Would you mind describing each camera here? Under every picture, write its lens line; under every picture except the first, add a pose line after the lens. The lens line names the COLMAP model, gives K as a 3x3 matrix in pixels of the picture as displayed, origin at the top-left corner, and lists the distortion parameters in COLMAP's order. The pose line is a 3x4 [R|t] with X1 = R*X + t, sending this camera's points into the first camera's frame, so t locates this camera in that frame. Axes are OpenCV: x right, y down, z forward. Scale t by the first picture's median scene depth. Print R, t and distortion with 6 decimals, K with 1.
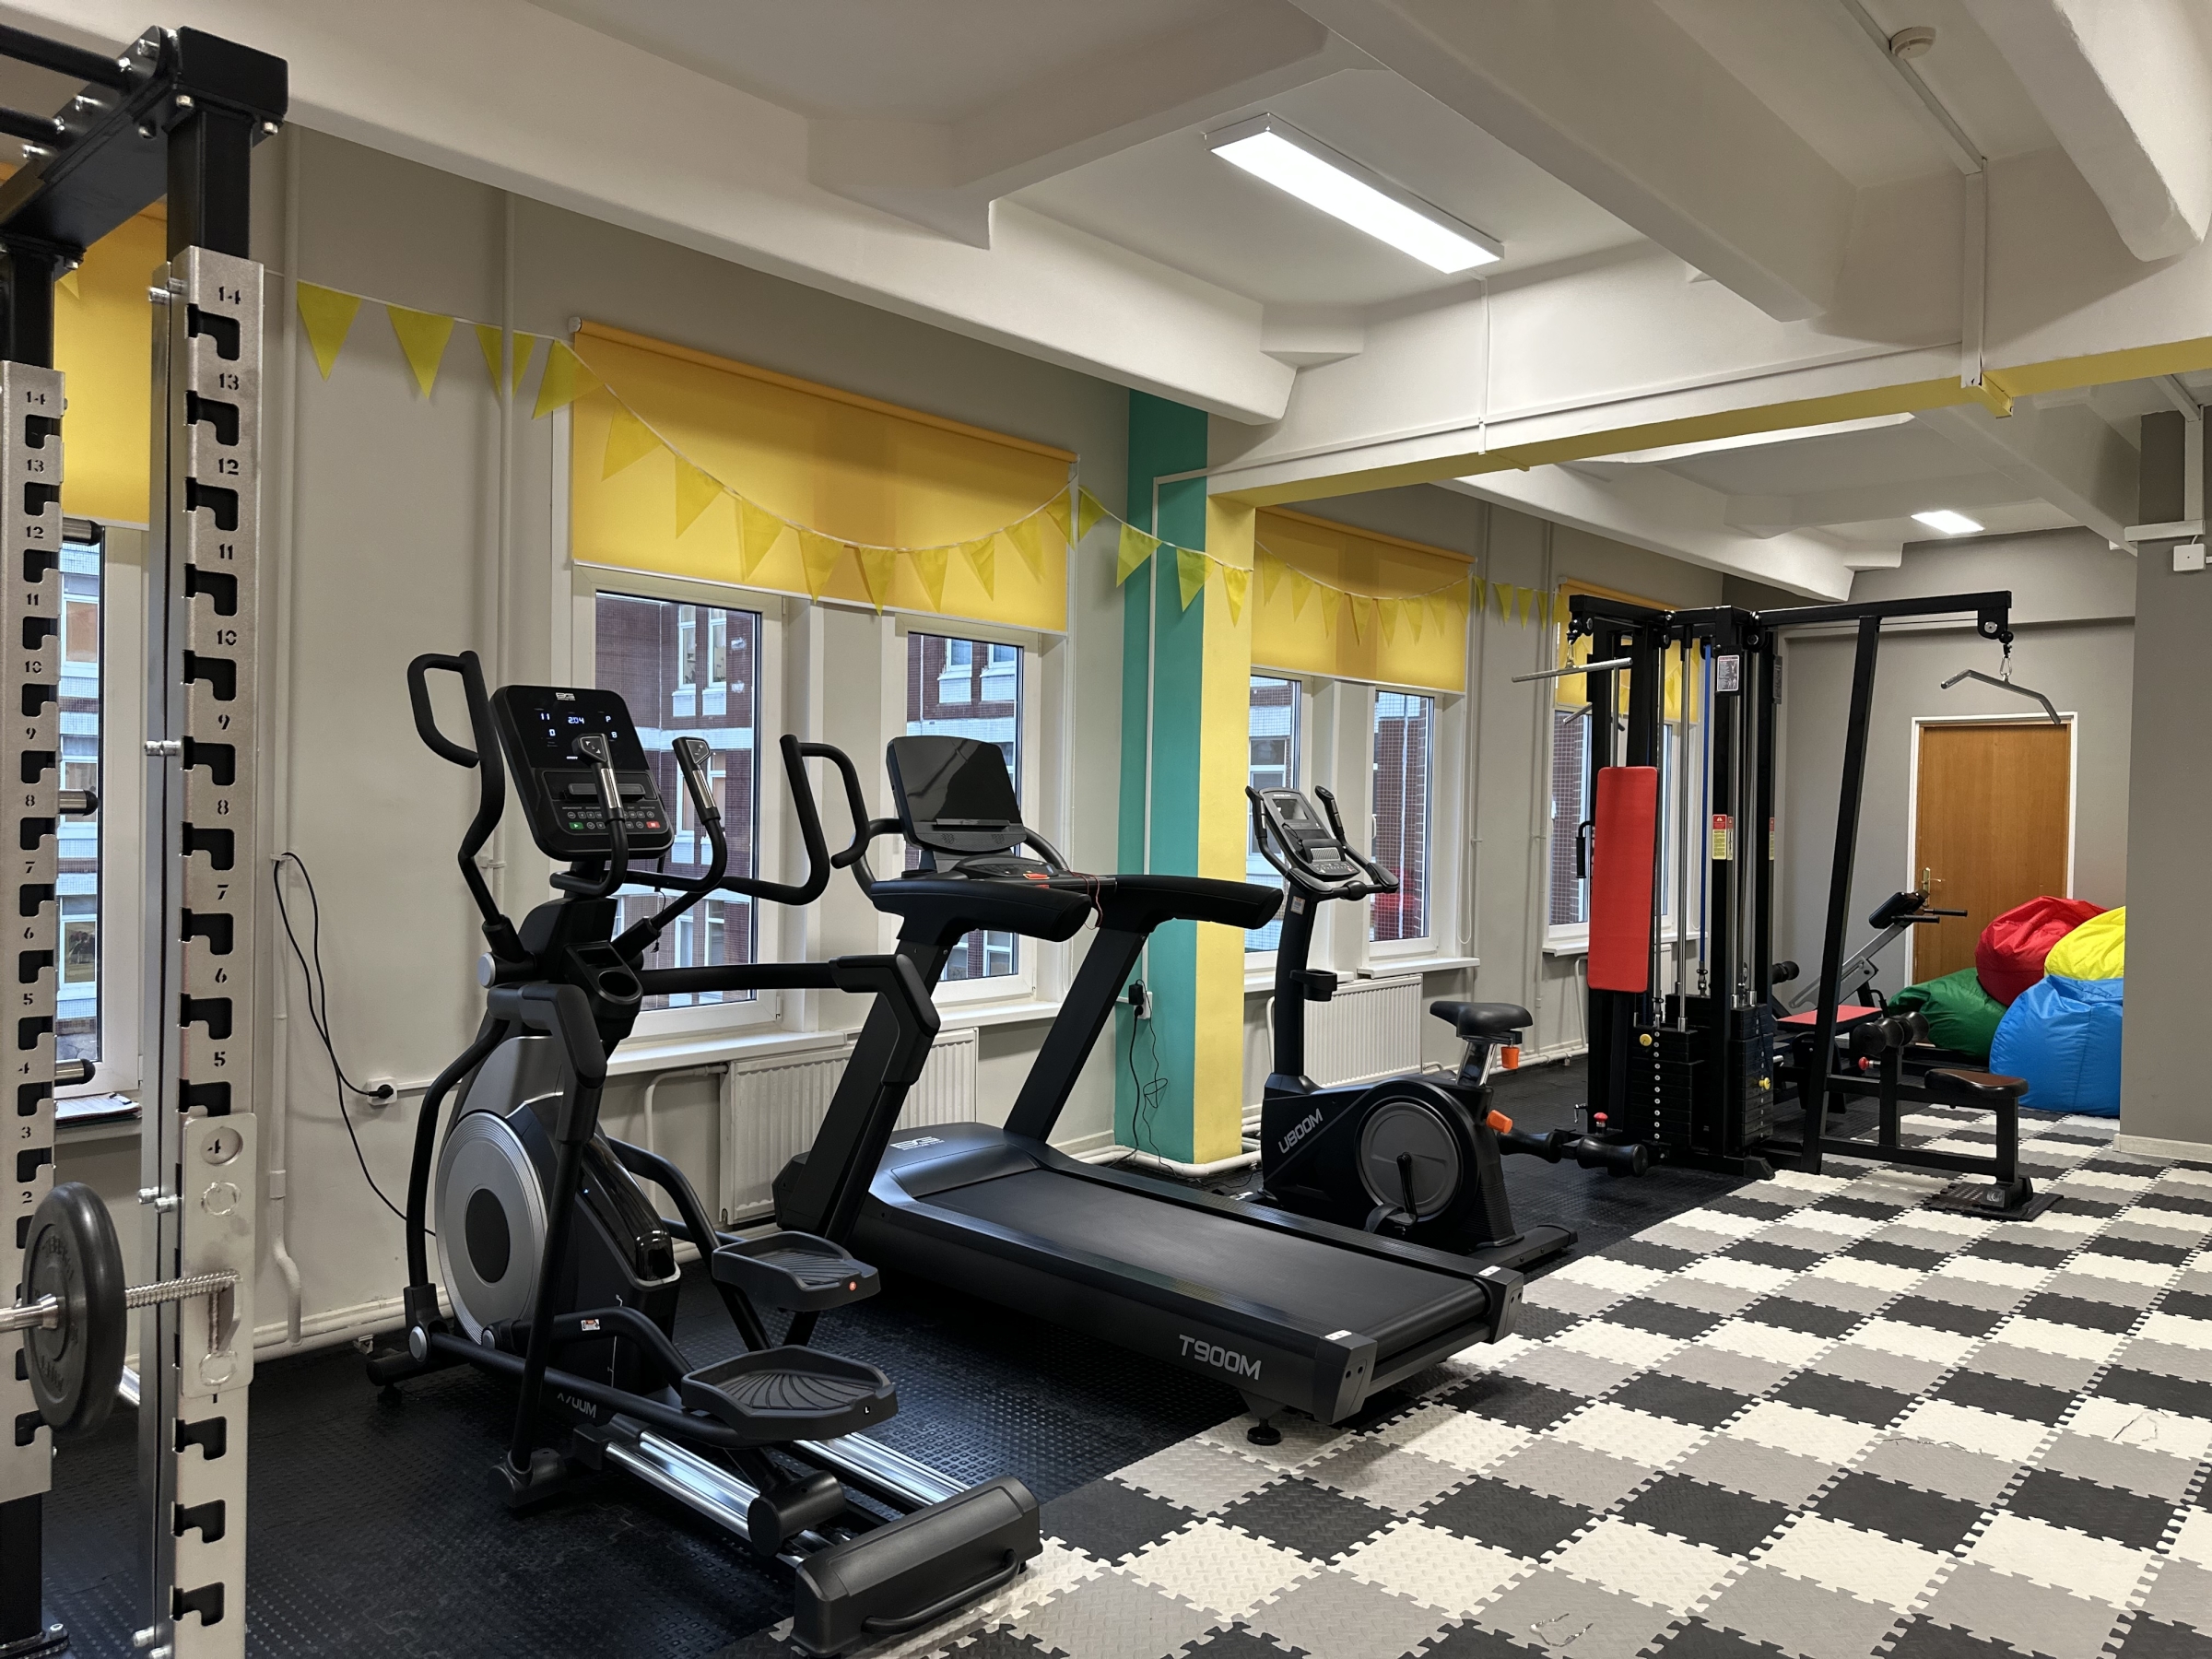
lens RADIAL K [[1543.3, 0, 1106.0], [0, 1543.3, 829.5], [0, 0, 1]] dist [0.138050, -0.166273]
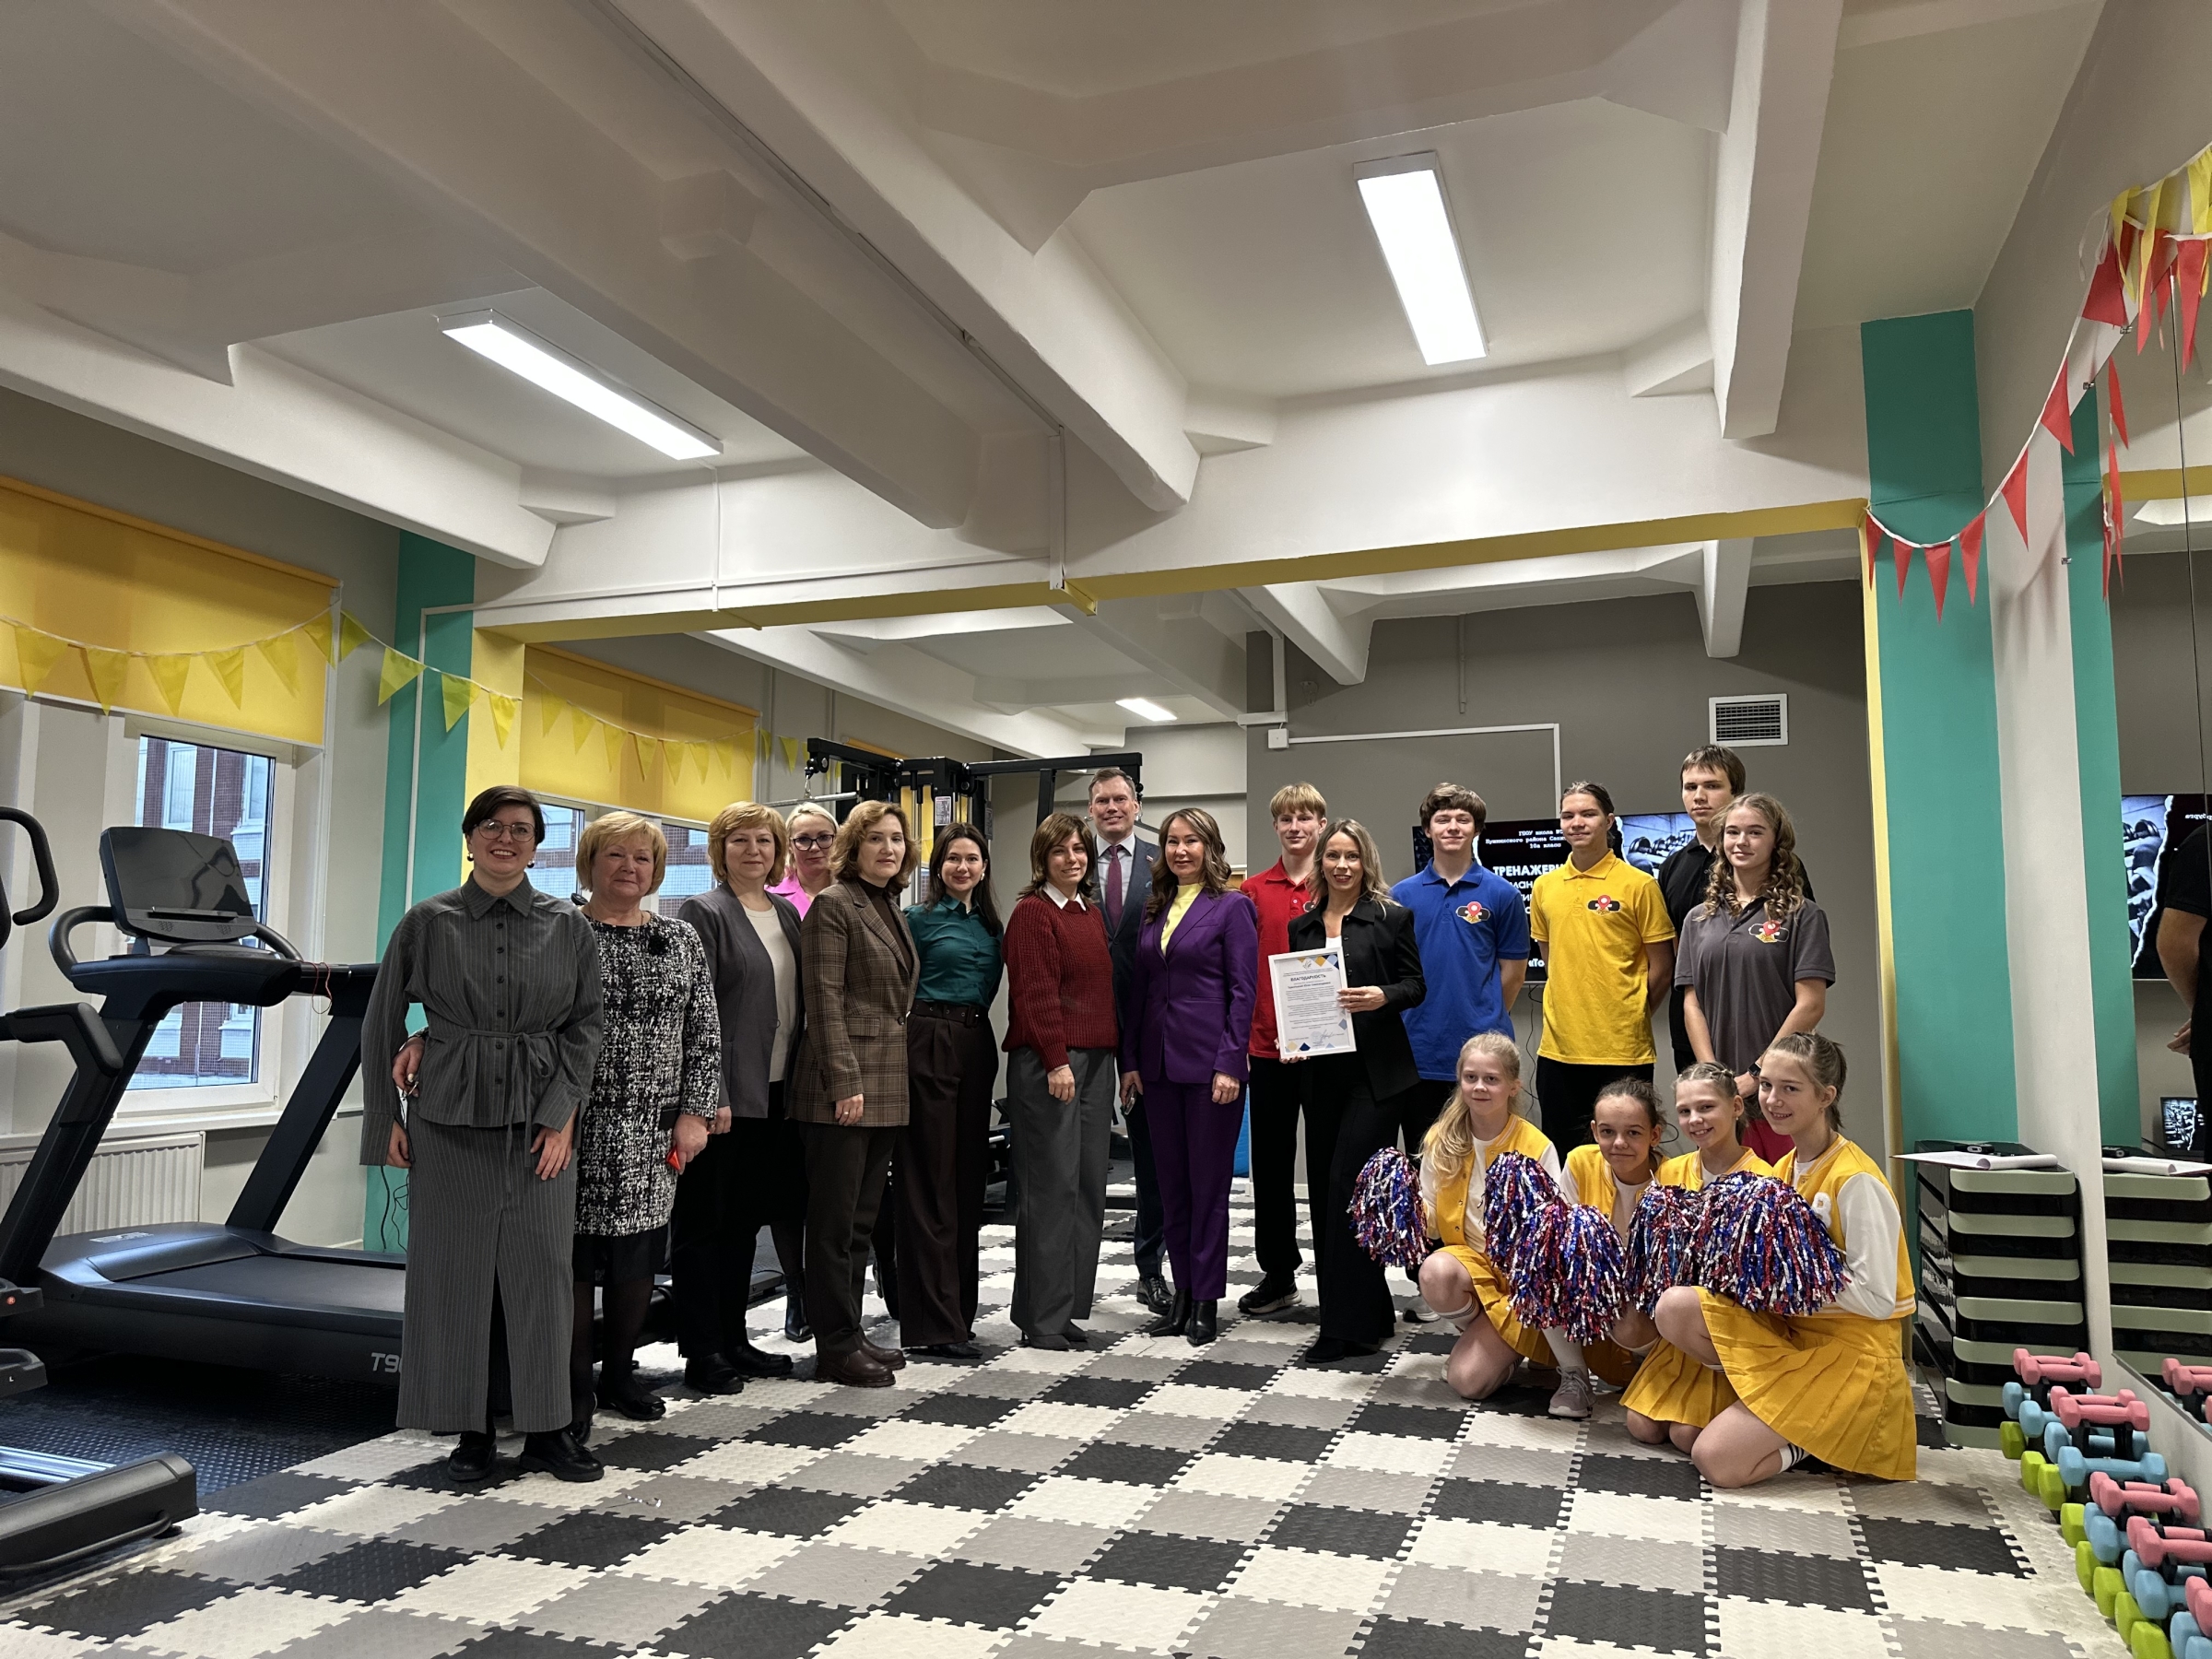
lens RADIAL K [[1551.5, 0, 1108.3], [0, 1551.5, 842.6], [0, 0, 1]] dist [0.050460, -0.058501]
pose [[0.923014, 0.022185, 0.384125, 0.065280], [0.018454, 0.994635, -0.101787, 0.059865], [-0.384322, 0.101040, 0.917653, -0.177006]]
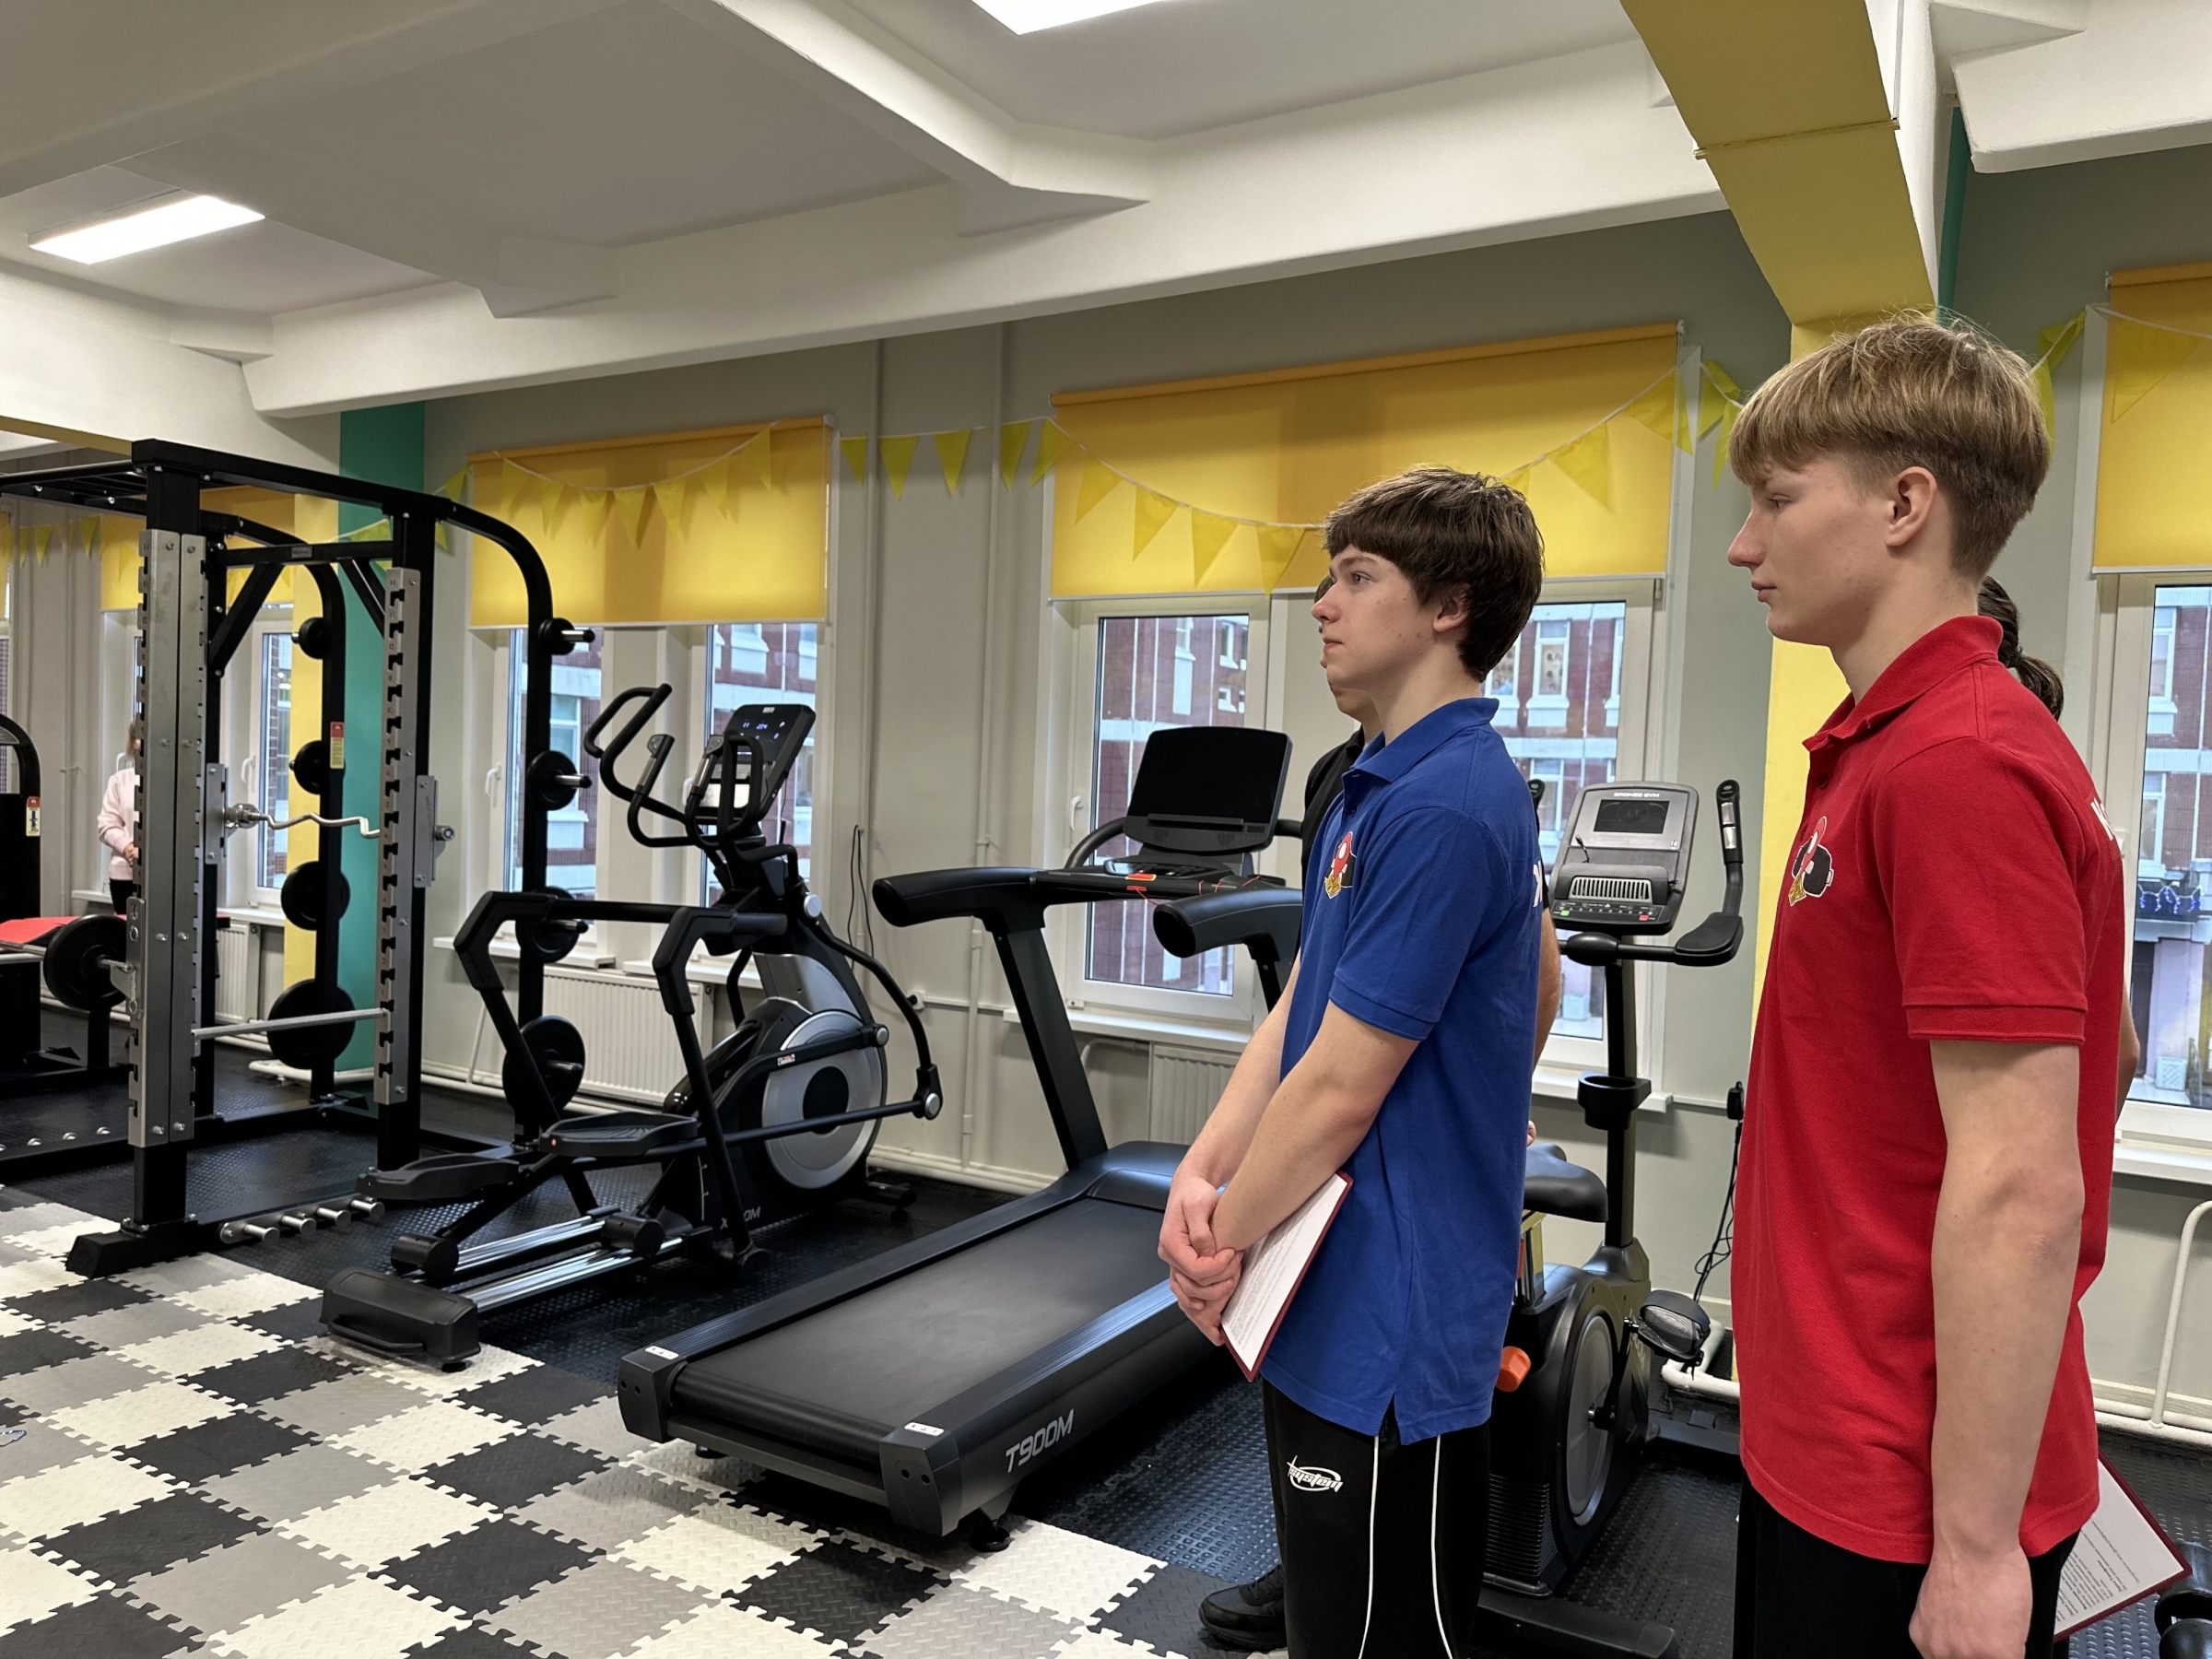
lens RADIAL K [[1551.5, 0, 1108.3], [0, 1551.5, 842.6], [0, 0, 1]] dist [0.050460, -0.058501]
pose [[0.206181, 0.019547, -0.978319, 0.713549], [-0.049986, 0.998705, 0.009420, 0.002174], [0.977236, 0.046960, 0.206891, 0.687612]]
